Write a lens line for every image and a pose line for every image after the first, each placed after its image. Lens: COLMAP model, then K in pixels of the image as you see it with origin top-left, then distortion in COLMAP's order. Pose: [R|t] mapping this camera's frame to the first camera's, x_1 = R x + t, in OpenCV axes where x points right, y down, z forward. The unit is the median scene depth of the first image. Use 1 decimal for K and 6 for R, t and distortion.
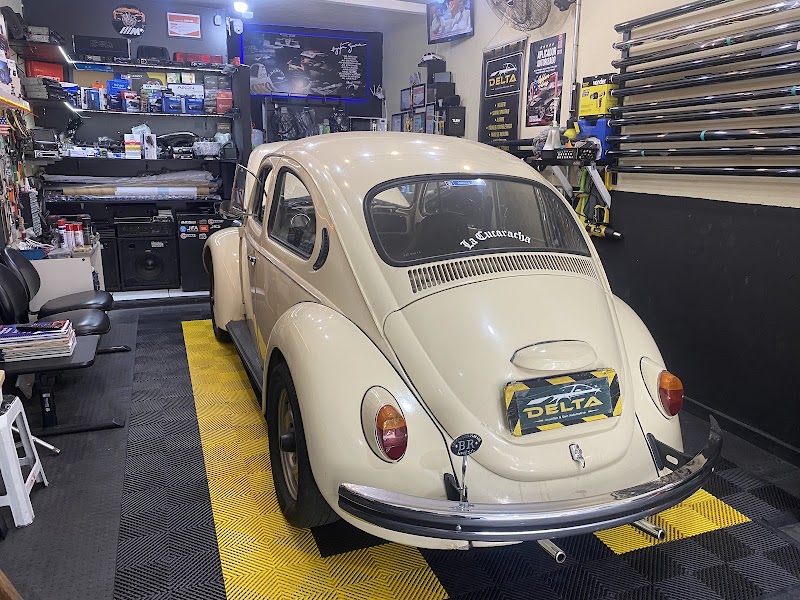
lens RADIAL K [[579.8, 0, 400.0], [0, 579.8, 300.0], [0, 0, 1]] dist [0.042599, -0.003744]
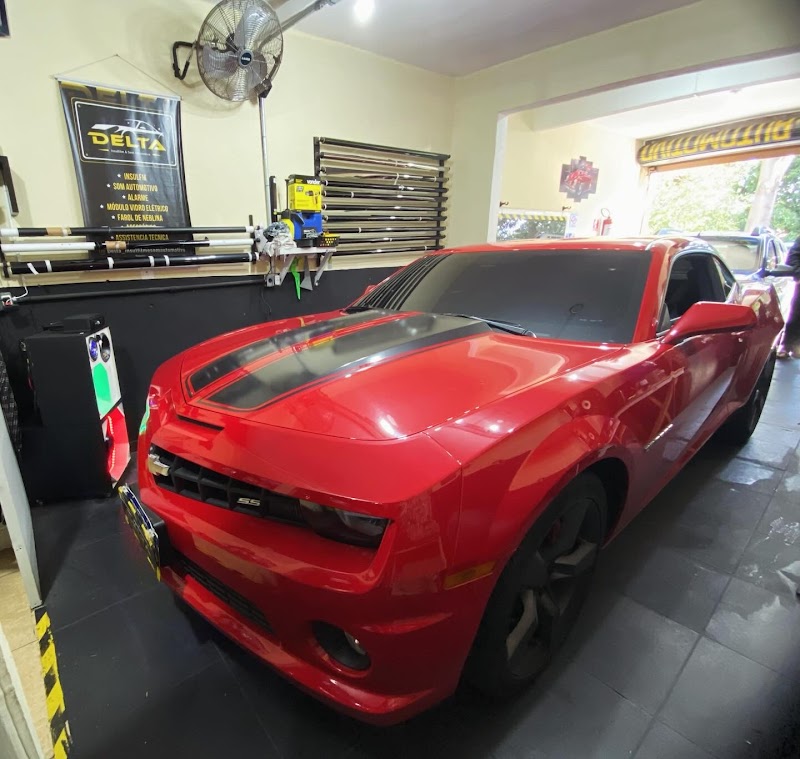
lens RADIAL K [[560.8, 0, 400.0], [0, 560.8, 379.5], [0, 0, 1]] dist [0.005944, -0.000075]
pose [[-0.465951, -0.192553, 0.863605, -0.684146], [0.248041, 0.908471, 0.336386, -0.295098], [-0.849332, 0.370949, -0.375542, 1.211799]]
